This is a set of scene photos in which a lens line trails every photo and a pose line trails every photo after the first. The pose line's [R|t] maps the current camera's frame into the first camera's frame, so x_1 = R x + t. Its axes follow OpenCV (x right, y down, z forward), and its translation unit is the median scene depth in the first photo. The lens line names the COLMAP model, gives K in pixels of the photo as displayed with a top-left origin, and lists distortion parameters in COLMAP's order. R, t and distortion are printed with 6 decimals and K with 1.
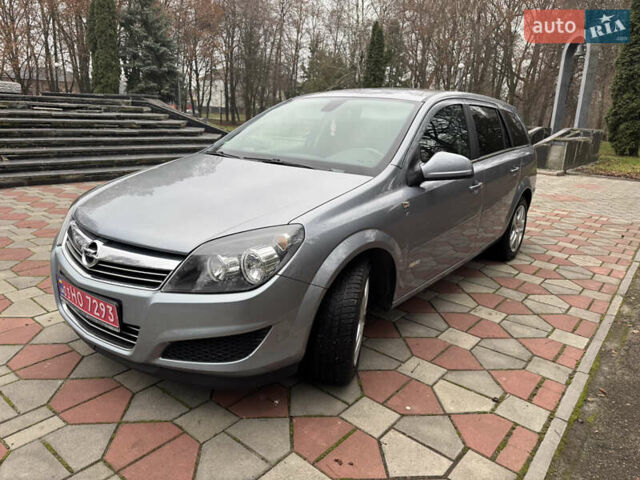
lens RADIAL K [[461.0, 0, 322.3], [0, 461.0, 224.3], [0, 0, 1]] dist [0.024963, -0.029886]
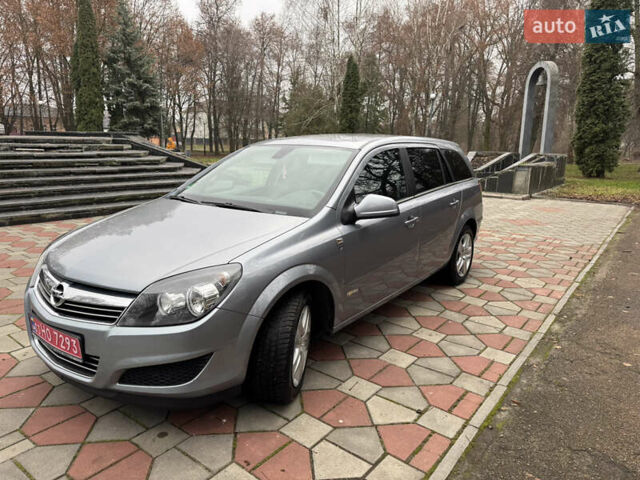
lens RADIAL K [[457.4, 0, 319.0], [0, 457.4, 224.1], [0, 0, 1]] dist [0.033613, -0.038819]
pose [[0.999347, -0.027646, 0.023274, 0.072770], [0.028924, 0.997983, -0.056513, -0.015733], [-0.021665, 0.057149, 0.998131, -0.096703]]
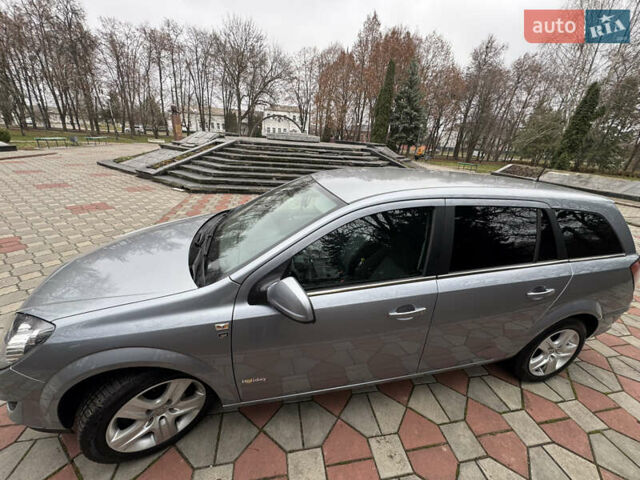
lens RADIAL K [[253.7, 0, 320.5], [0, 253.7, 233.6], [0, 0, 1]] dist [0.000363, -0.003888]
pose [[0.765879, 0.237054, -0.597692, 0.411496], [-0.184607, 0.971490, 0.148753, -0.233376], [0.615914, -0.003589, 0.787805, 0.511106]]
